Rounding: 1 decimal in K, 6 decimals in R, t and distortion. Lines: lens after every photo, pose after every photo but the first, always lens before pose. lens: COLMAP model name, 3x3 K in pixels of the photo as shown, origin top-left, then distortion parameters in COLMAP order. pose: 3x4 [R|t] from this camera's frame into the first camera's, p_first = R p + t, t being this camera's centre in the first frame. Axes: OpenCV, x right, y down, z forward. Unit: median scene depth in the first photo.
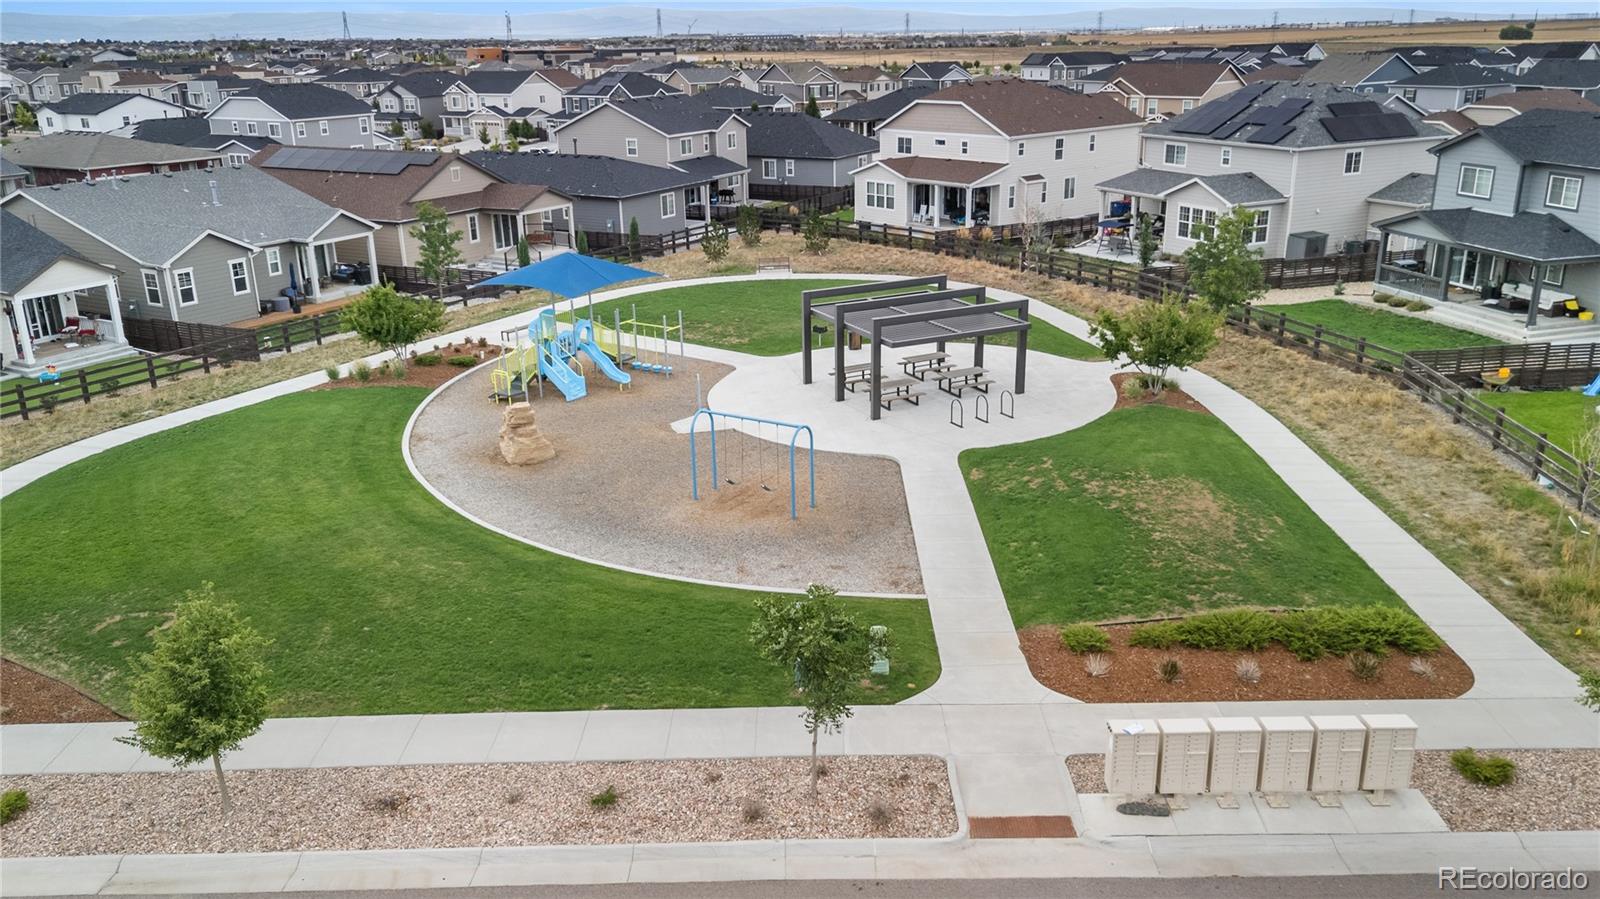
lens RADIAL K [[1225.4, 0, 800.0], [0, 1225.4, 449.5], [0, 0, 1]] dist [0.073605, -0.090626]
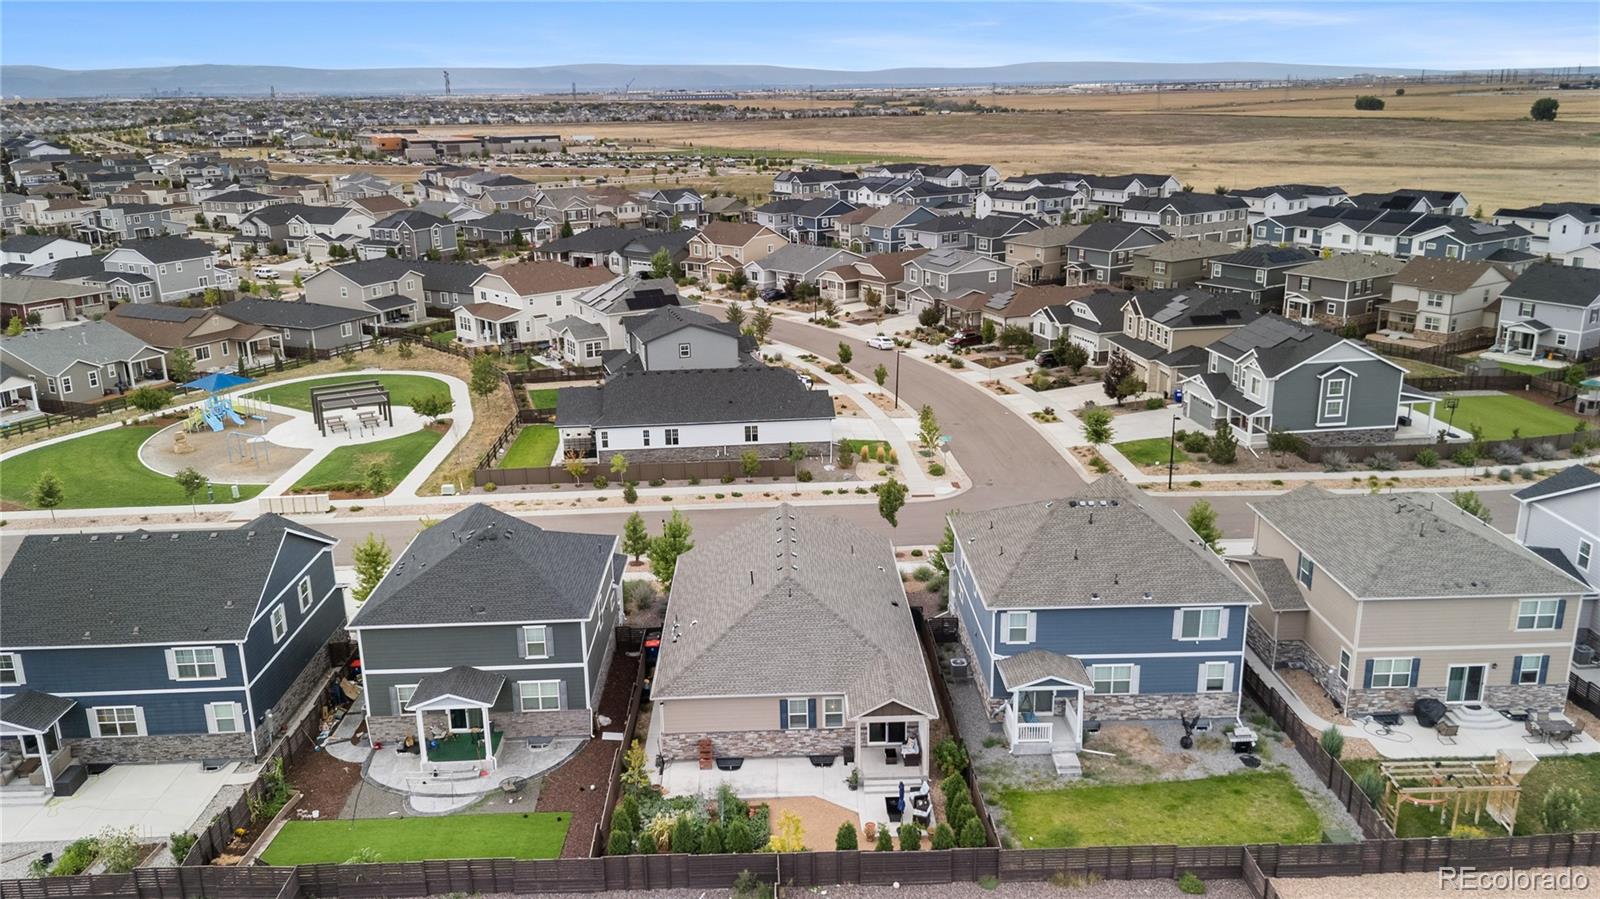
lens RADIAL K [[1225.4, 0, 800.0], [0, 1225.4, 449.5], [0, 0, 1]] dist [0.073605, -0.090626]
pose [[0.999158, -0.012392, 0.039118, 0.657952], [0.013926, 0.999135, -0.039185, 0.082077], [-0.038599, 0.039696, 0.998466, -1.148213]]
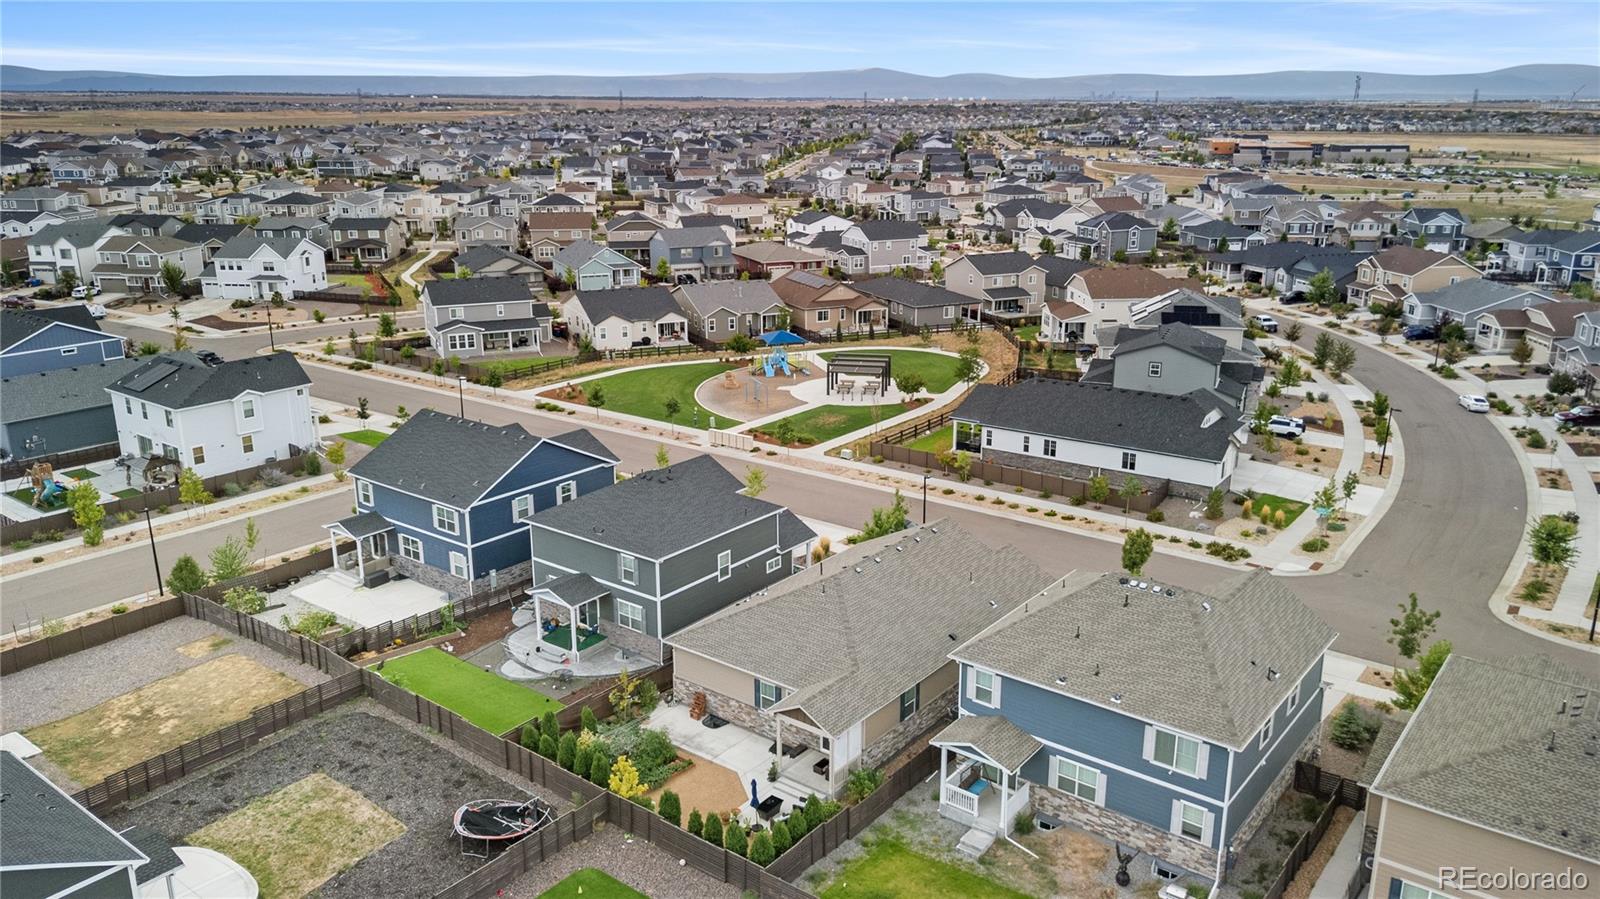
lens RADIAL K [[1196.4, 0, 800.0], [0, 1196.4, 449.5], [0, 0, 1]] dist [0.059474, -0.083897]
pose [[0.796333, 0.184277, -0.576104, 1.181276], [-0.204893, 0.978333, 0.029720, 0.023943], [0.569098, 0.094373, 0.816836, -1.004531]]
